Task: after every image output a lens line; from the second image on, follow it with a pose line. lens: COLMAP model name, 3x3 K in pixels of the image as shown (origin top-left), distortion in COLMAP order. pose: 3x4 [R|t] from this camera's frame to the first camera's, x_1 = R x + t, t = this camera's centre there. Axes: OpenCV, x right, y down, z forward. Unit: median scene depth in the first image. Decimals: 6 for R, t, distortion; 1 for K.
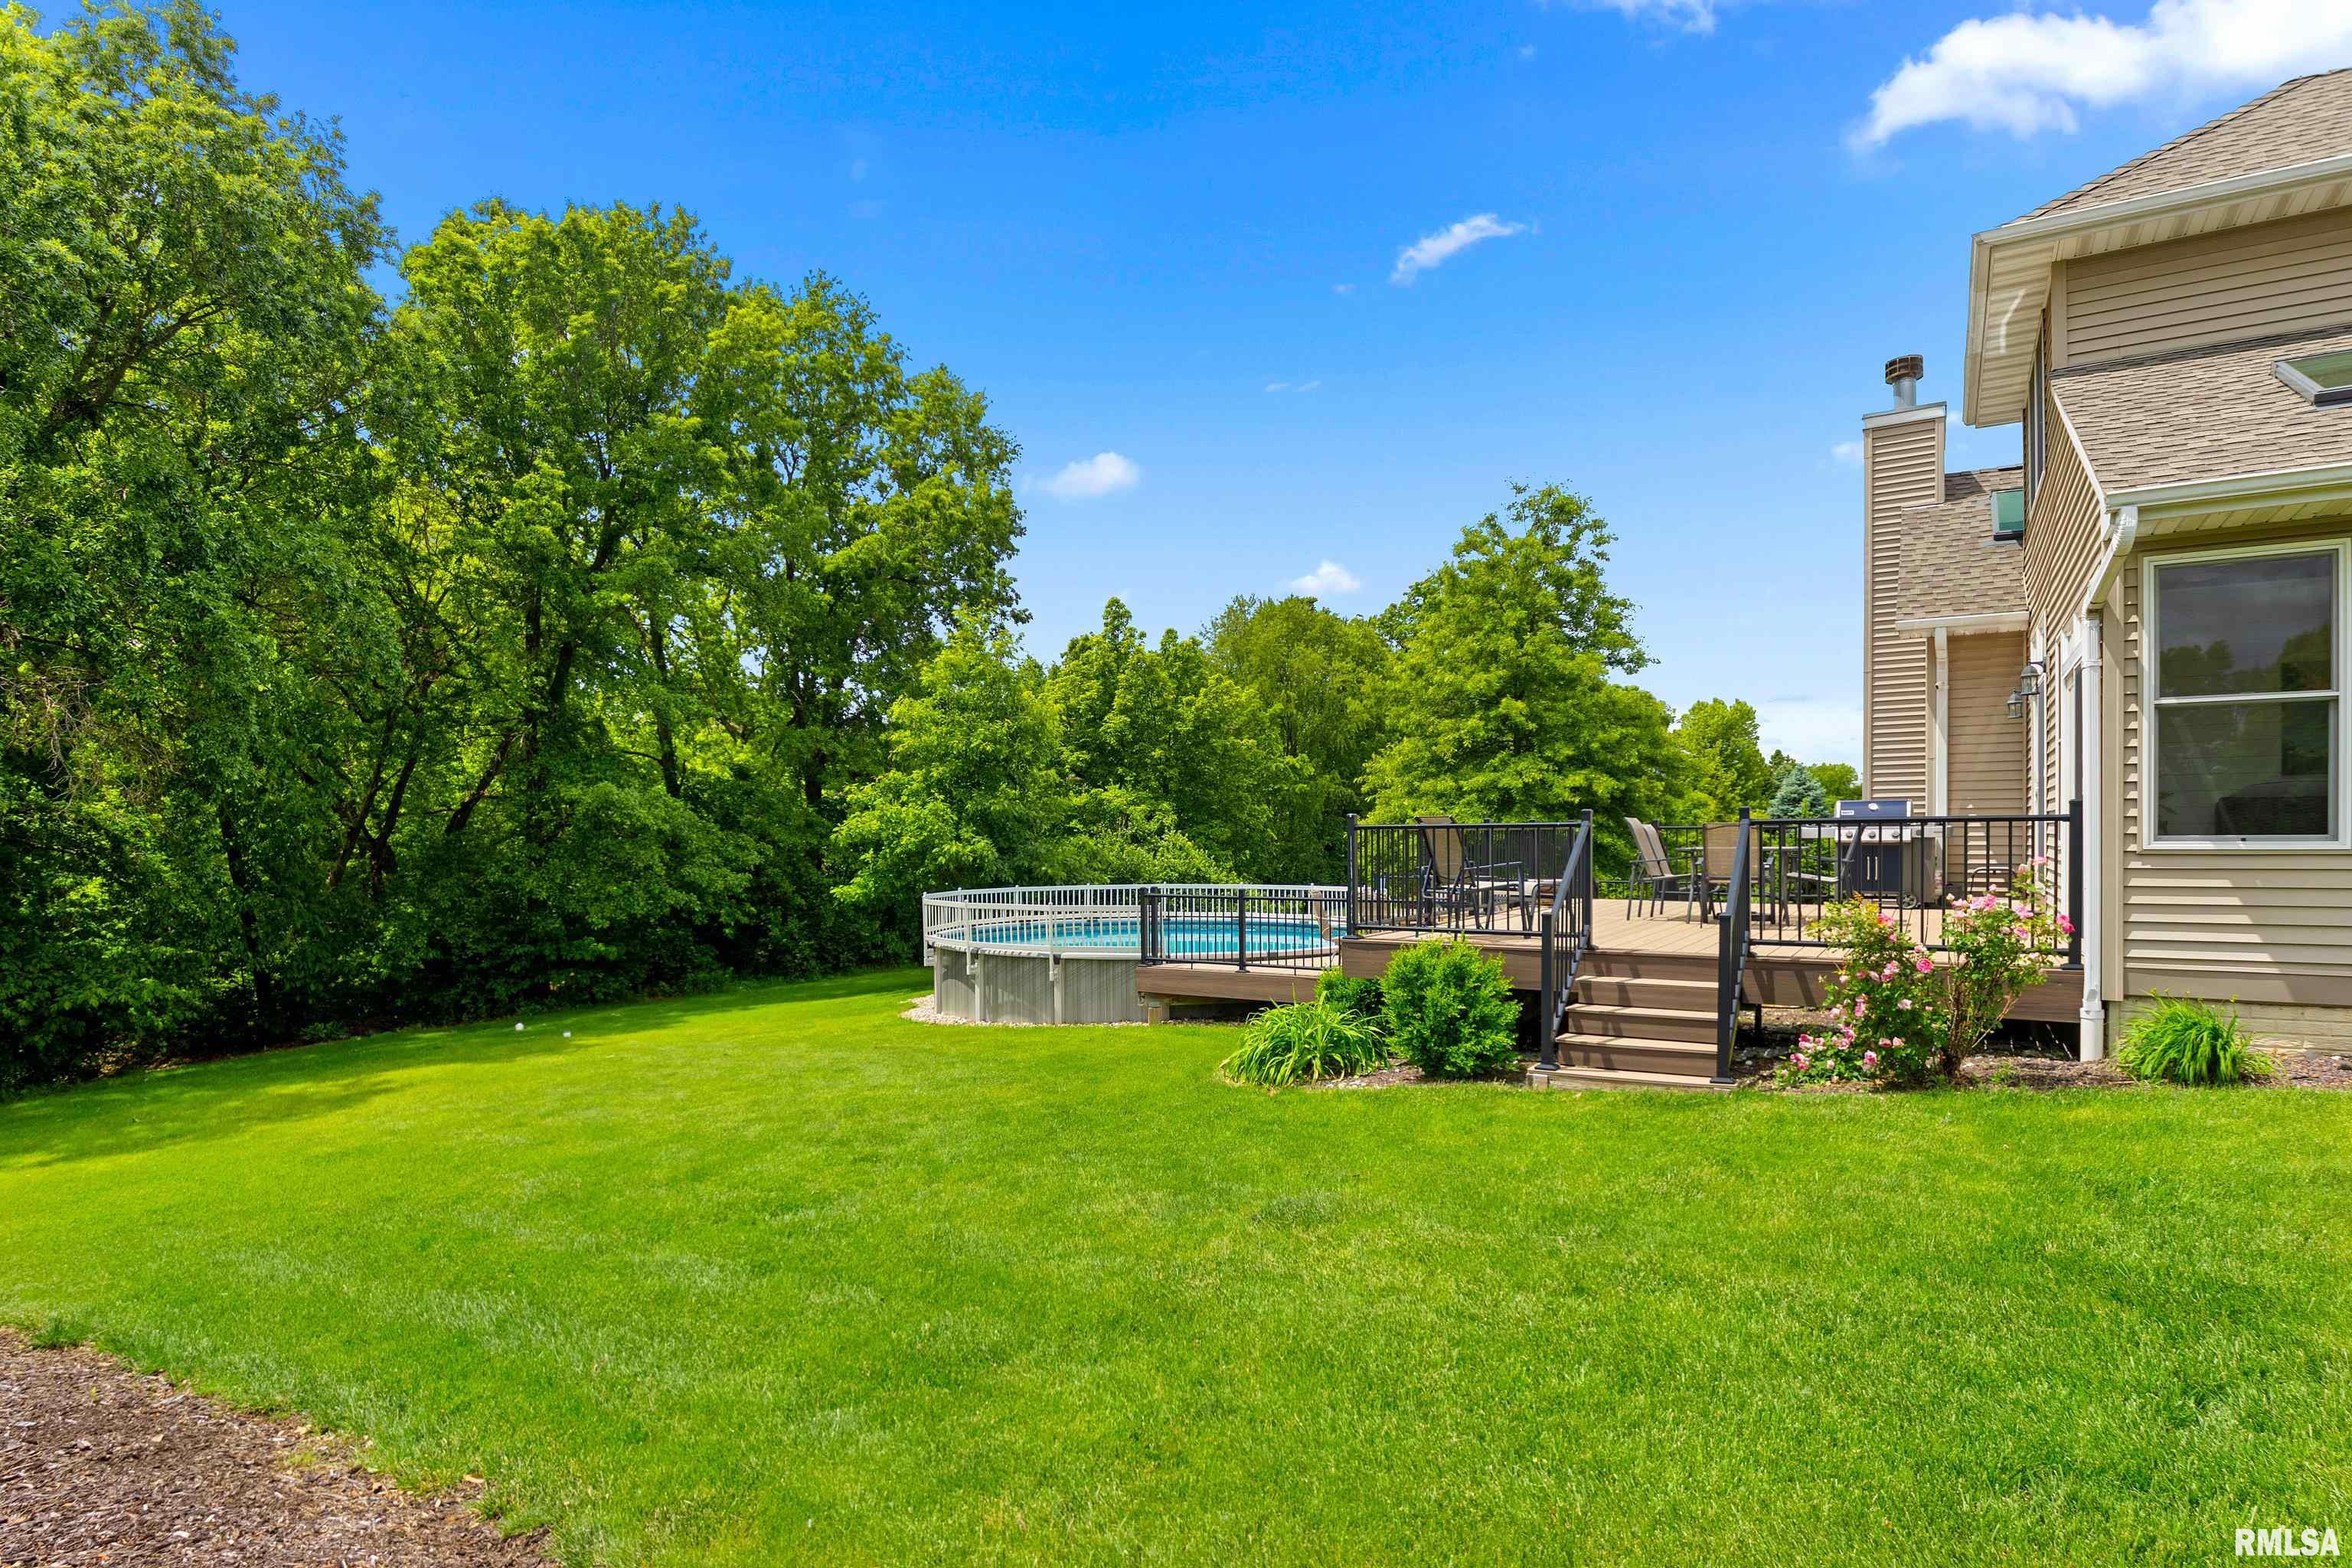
lens RADIAL K [[1185.0, 0, 1178.3], [0, 1185.0, 838.8], [0, 0, 1]] dist [0.000911, -0.000044]
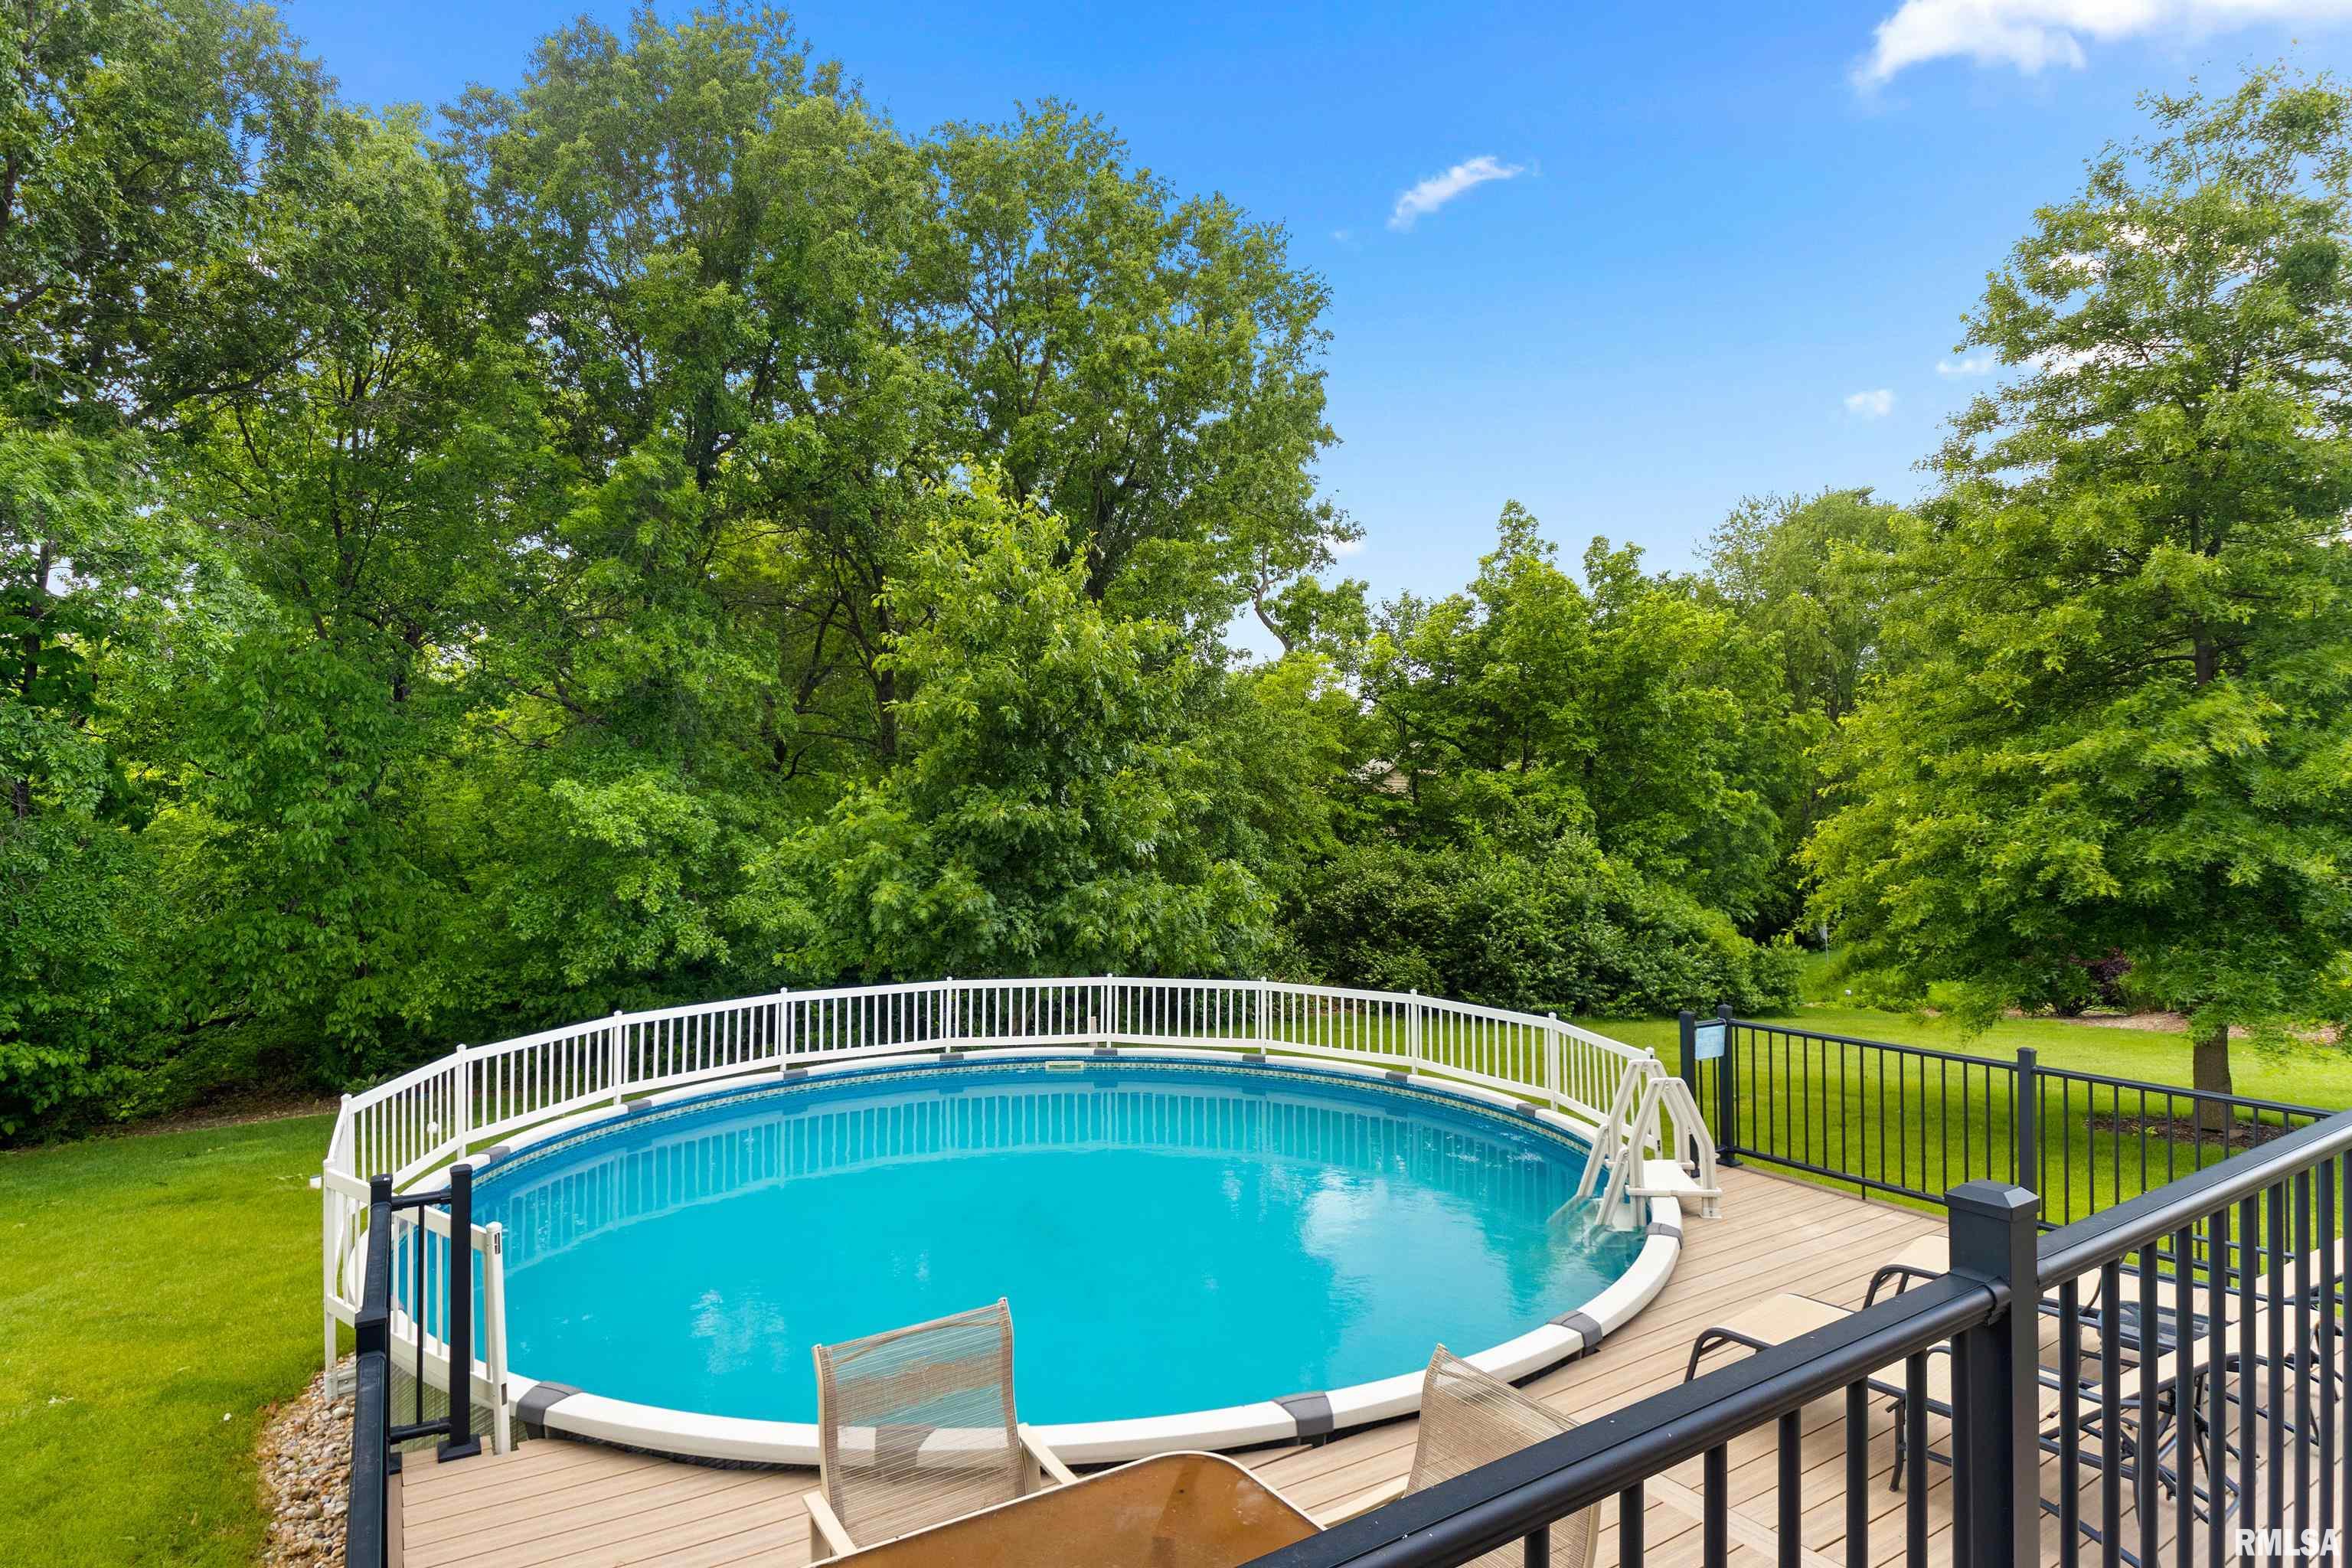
lens RADIAL K [[1238.3, 0, 1176.0], [0, 1238.3, 784.0], [0, 0, 1]] dist [-0.040512, -0.001382]
pose [[0.903945, -0.011903, -0.427484, 0.133319], [0.000456, 0.999639, -0.026869, -0.023350], [0.427649, 0.024093, 0.903624, 0.437604]]
